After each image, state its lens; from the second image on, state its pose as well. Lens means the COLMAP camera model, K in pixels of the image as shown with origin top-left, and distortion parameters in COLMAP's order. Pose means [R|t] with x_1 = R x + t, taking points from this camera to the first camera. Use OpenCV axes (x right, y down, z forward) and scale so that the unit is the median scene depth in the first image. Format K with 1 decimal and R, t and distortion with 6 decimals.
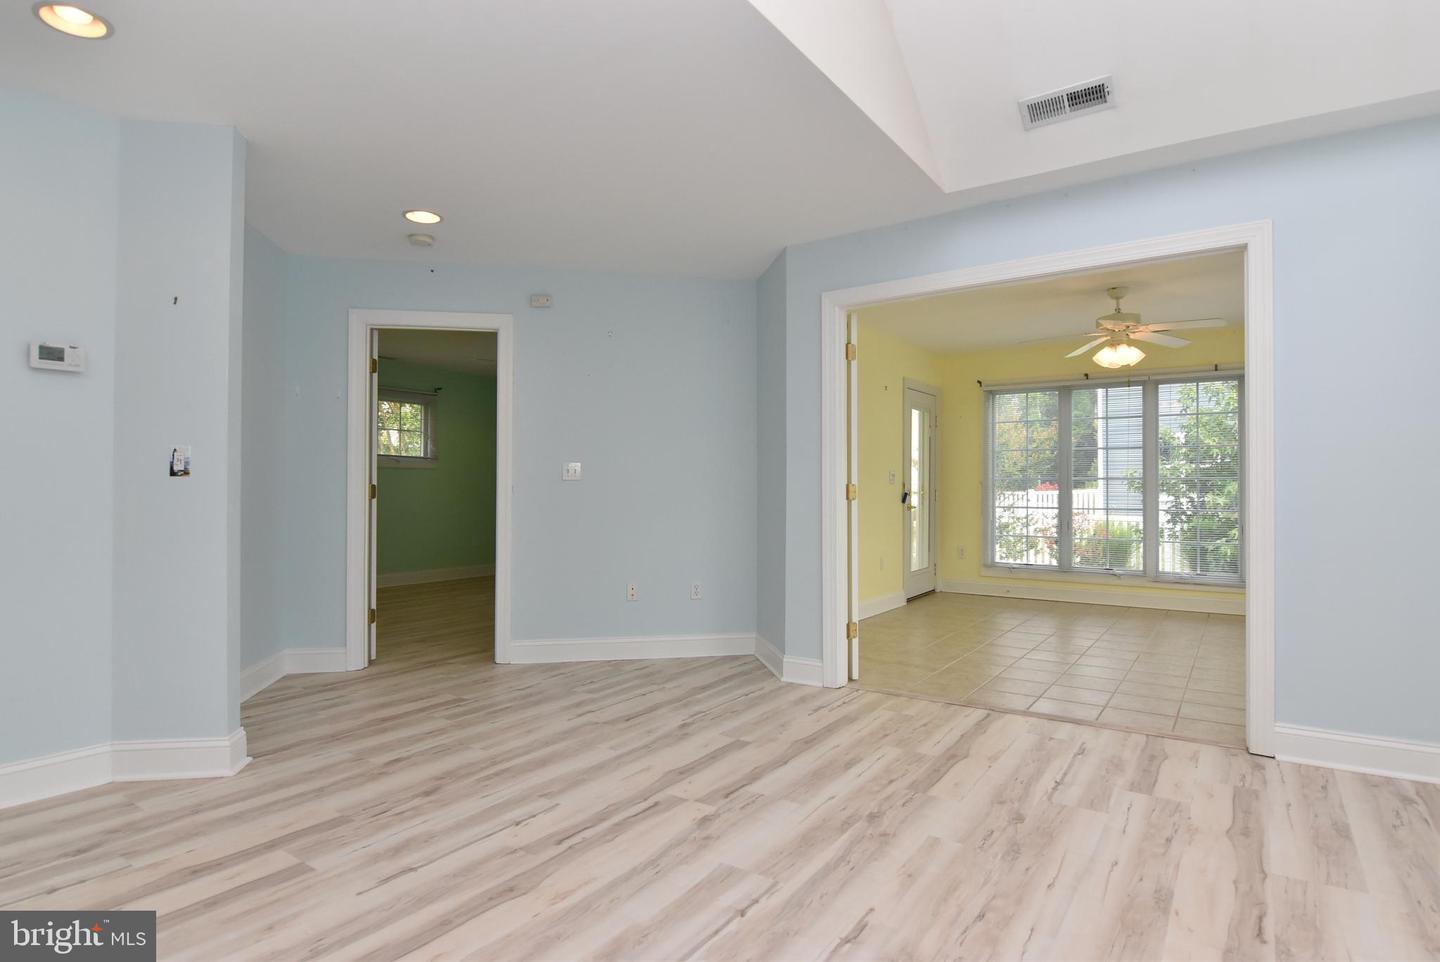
lens RADIAL K [[764.8, 0, 723.7], [0, 764.8, 480.2], [0, 0, 1]] dist [0.004137, -0.020931]
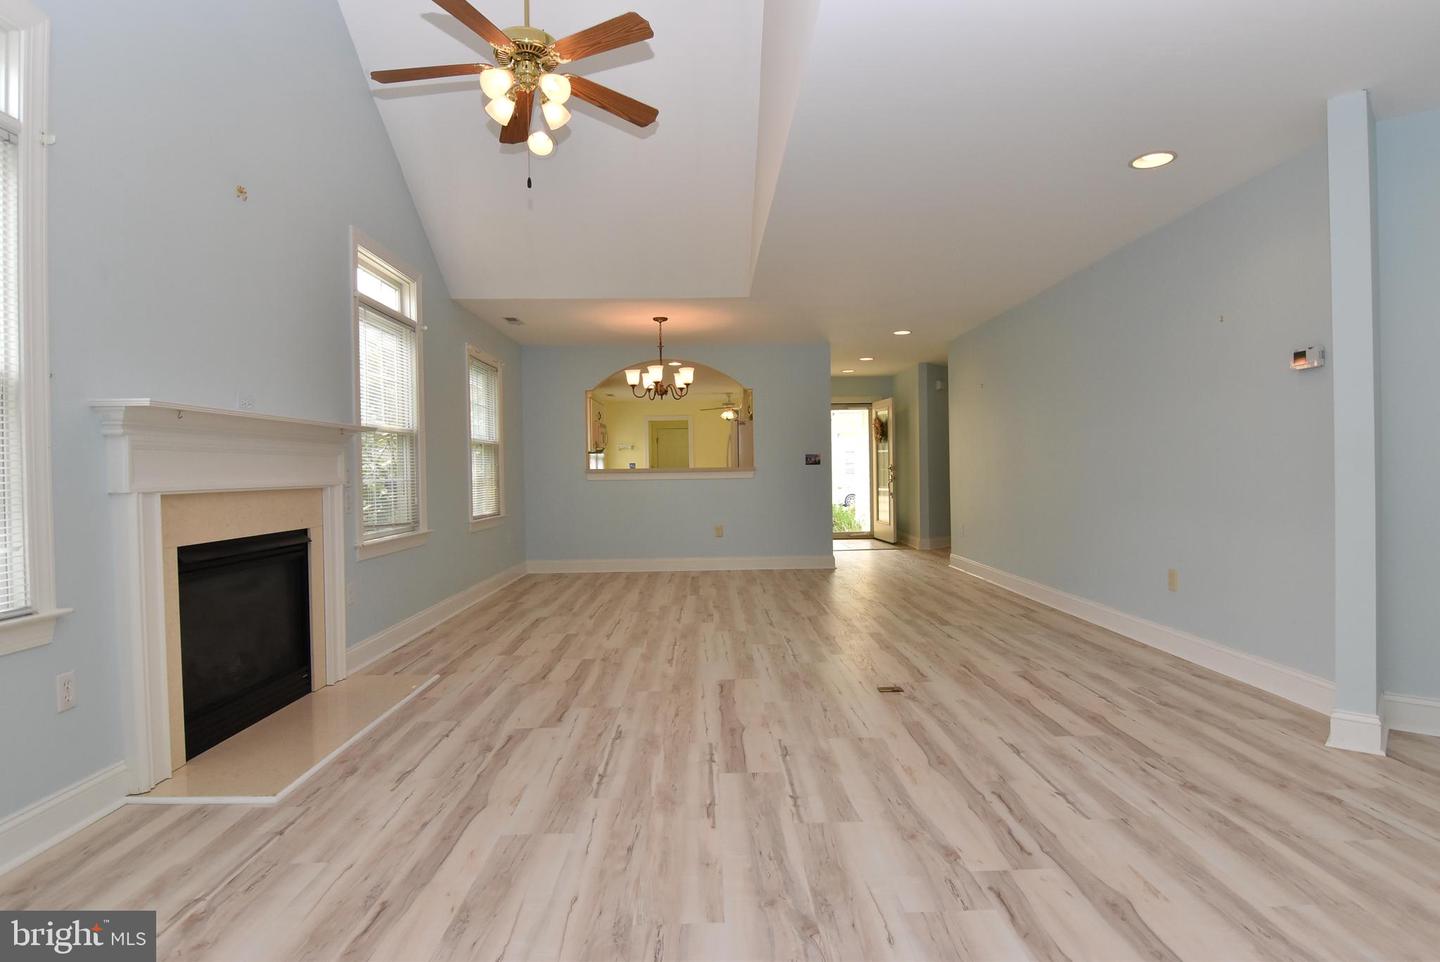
lens RADIAL K [[764.8, 0, 723.7], [0, 764.8, 480.2], [0, 0, 1]] dist [0.004137, -0.020931]
pose [[-0.813033, 0.018105, -0.581936, 0.512603], [0.020912, 0.999780, 0.001889, 0.013007], [0.581842, -0.010634, -0.813233, 1.177667]]
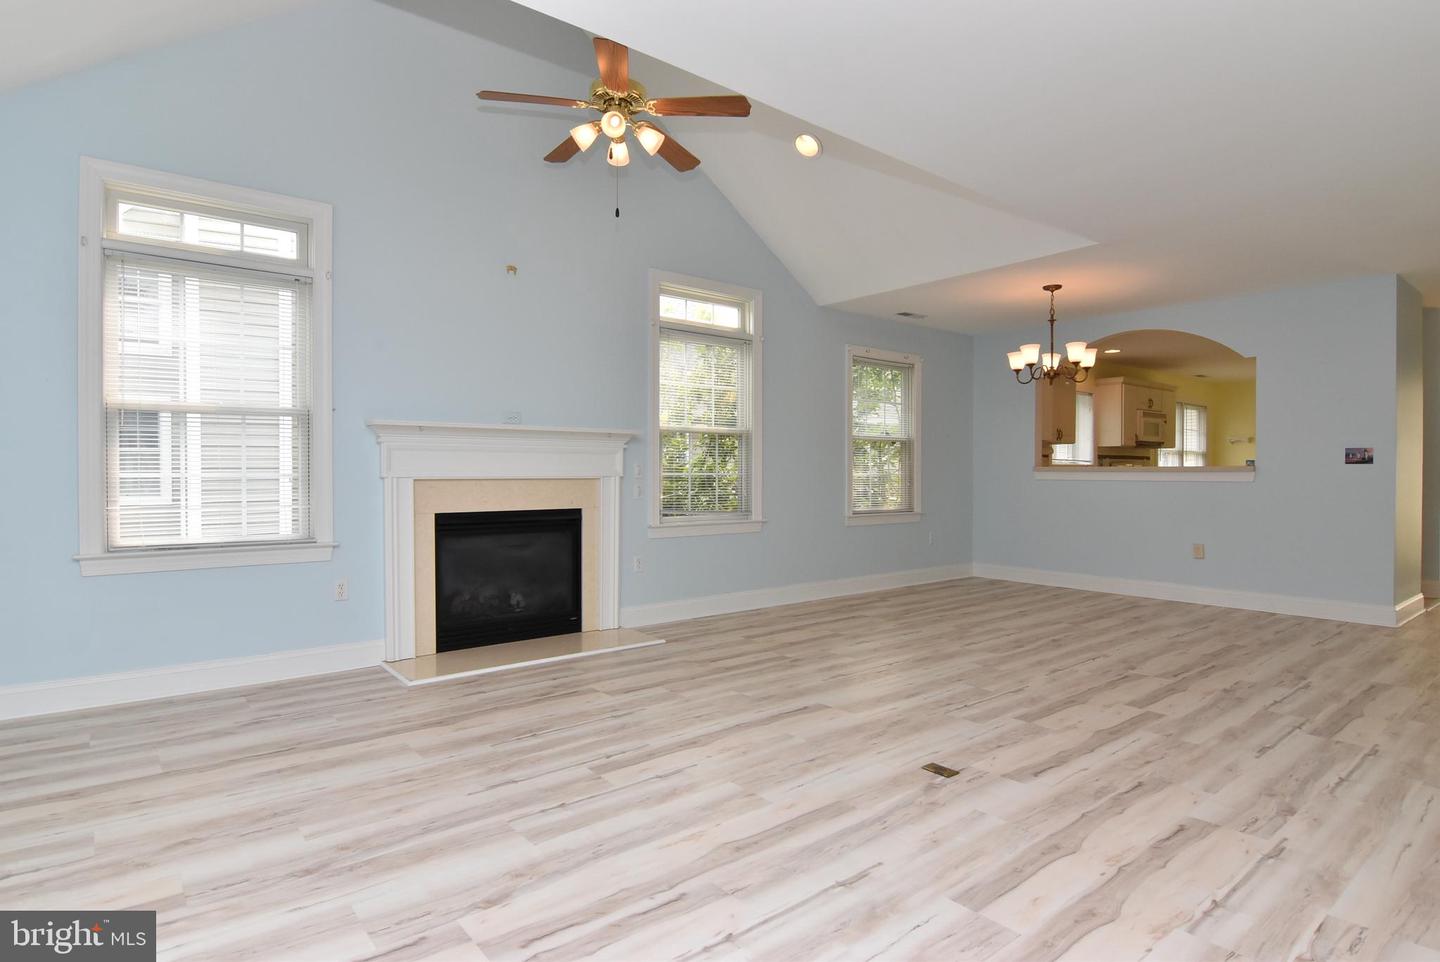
lens RADIAL K [[764.8, 0, 723.7], [0, 764.8, 480.2], [0, 0, 1]] dist [0.004137, -0.020931]
pose [[-0.958921, -0.005625, 0.283617, -0.347684], [-0.005665, 0.999984, 0.000680, 0.015279], [-0.283616, -0.000955, -0.958937, 1.262497]]
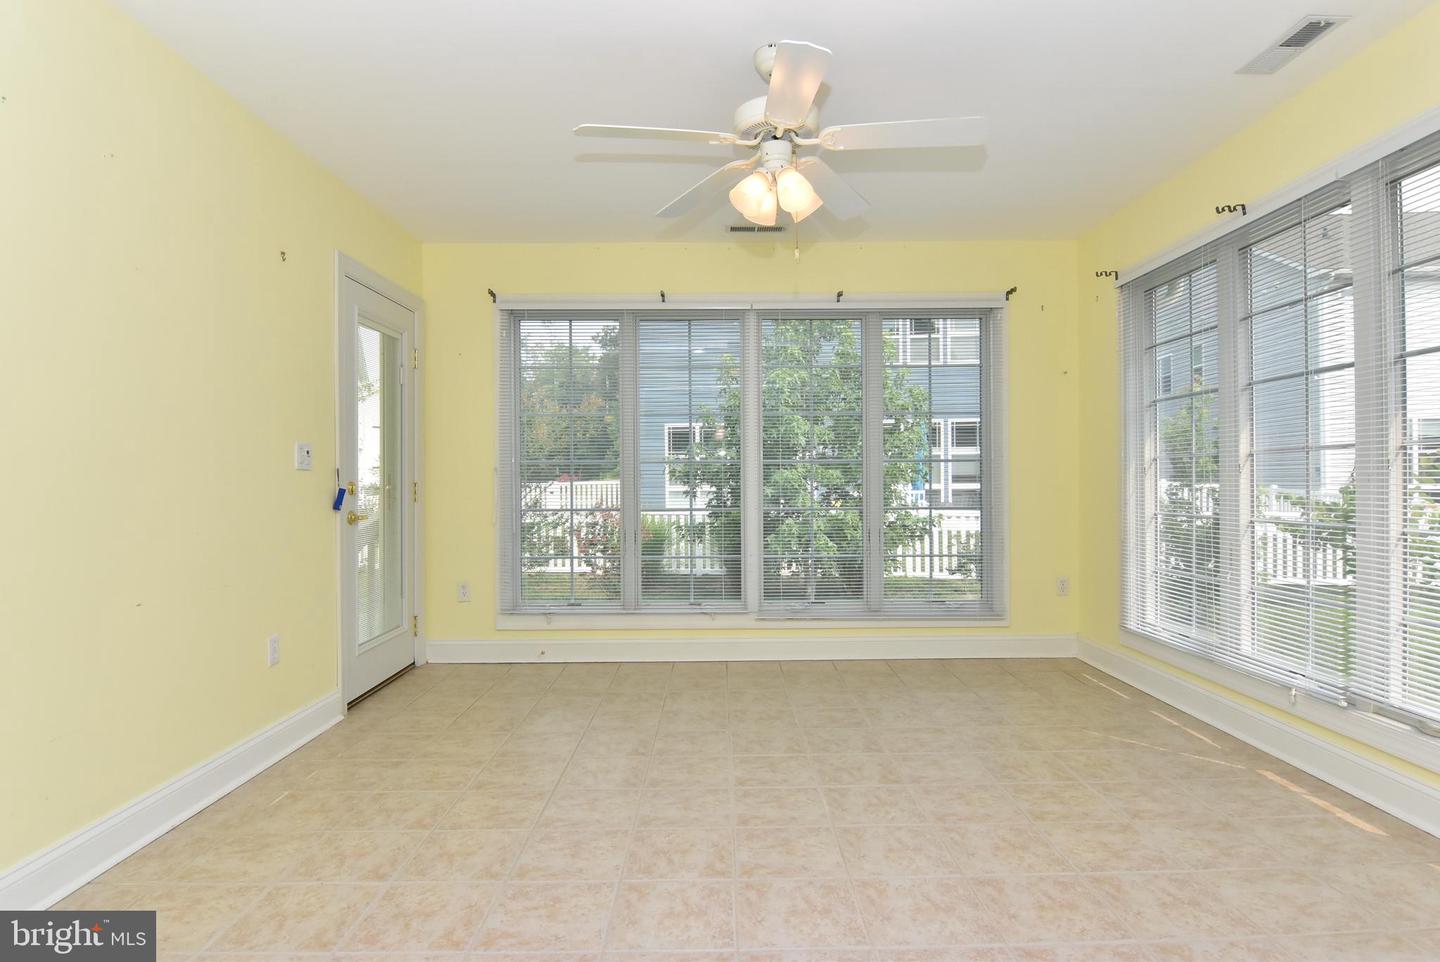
lens RADIAL K [[764.8, 0, 723.7], [0, 764.8, 480.2], [0, 0, 1]] dist [0.004137, -0.020931]
pose [[0.820498, -0.009811, 0.571565, 0.342322], [0.004007, 0.999927, 0.011412, 0.013824], [-0.571635, -0.007073, 0.820478, 0.996986]]
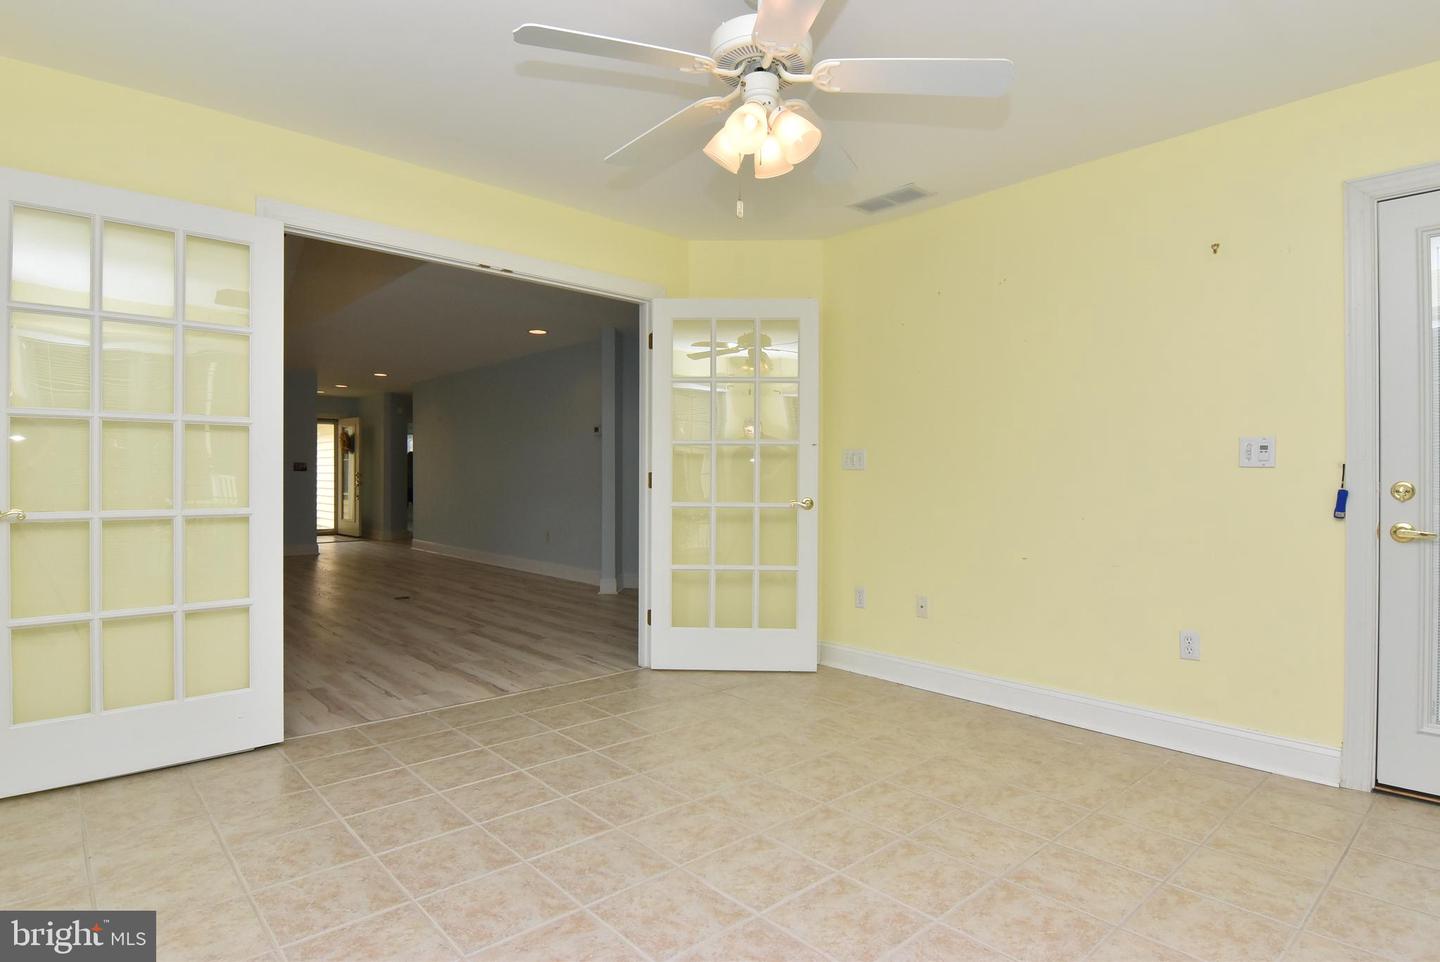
lens RADIAL K [[764.8, 0, 723.7], [0, 764.8, 480.2], [0, 0, 1]] dist [0.004137, -0.020931]
pose [[-0.232607, 0.000204, -0.972571, 1.438909], [0.004940, 0.999987, -0.000972, 0.022133], [0.972558, -0.005030, -0.232605, 1.704683]]
